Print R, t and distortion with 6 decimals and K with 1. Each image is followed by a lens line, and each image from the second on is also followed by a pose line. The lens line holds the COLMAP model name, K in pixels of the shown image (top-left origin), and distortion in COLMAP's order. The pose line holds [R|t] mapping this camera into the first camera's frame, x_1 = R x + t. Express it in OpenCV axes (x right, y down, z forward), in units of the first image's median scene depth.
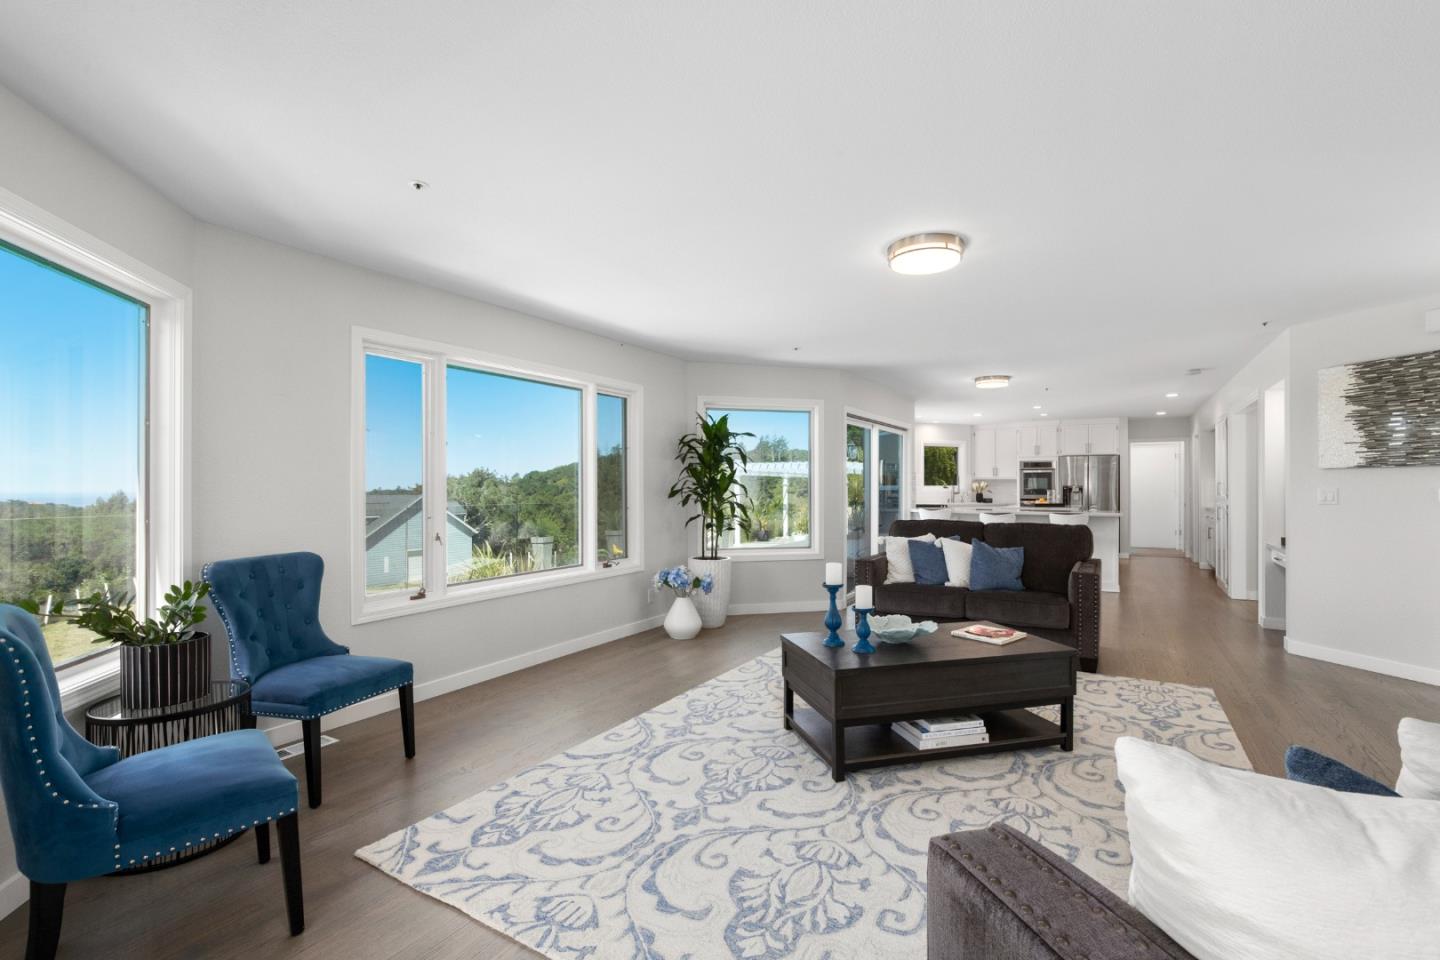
lens RADIAL K [[657.0, 0, 728.9], [0, 657.0, 485.2], [0, 0, 1]] dist [-0.003107, -0.000079]
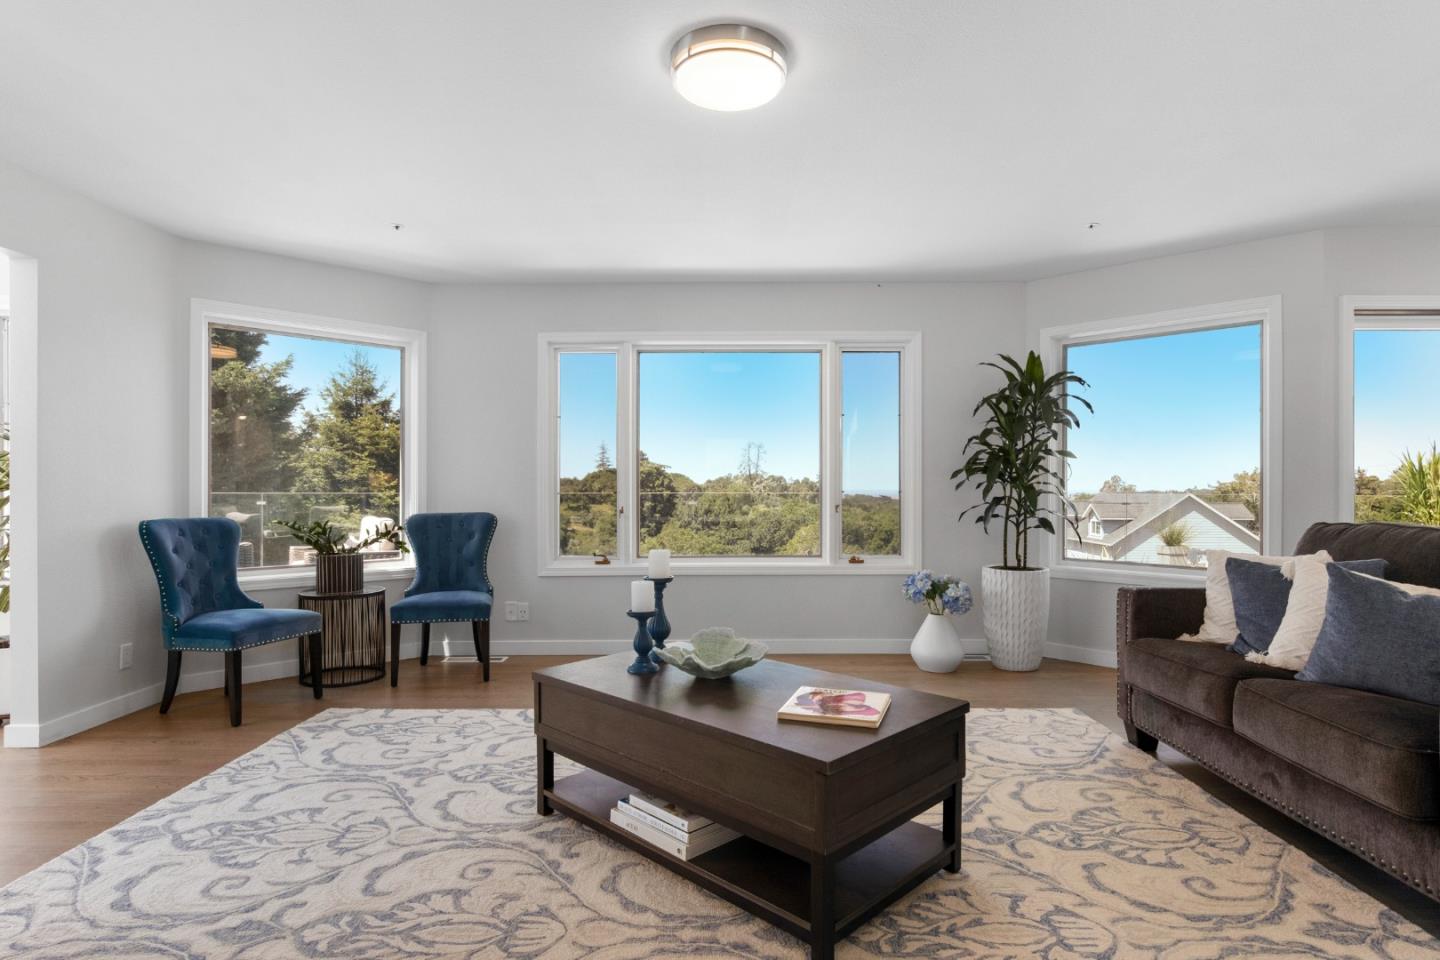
lens RADIAL K [[781.4, 0, 714.5], [0, 781.4, 483.4], [0, 0, 1]] dist [0.011398, -0.000253]
pose [[0.491265, -0.001694, -0.871009, 1.182751], [0.001503, 0.999998, -0.001097, 0.056610], [0.871009, -0.000770, 0.491266, 0.773631]]
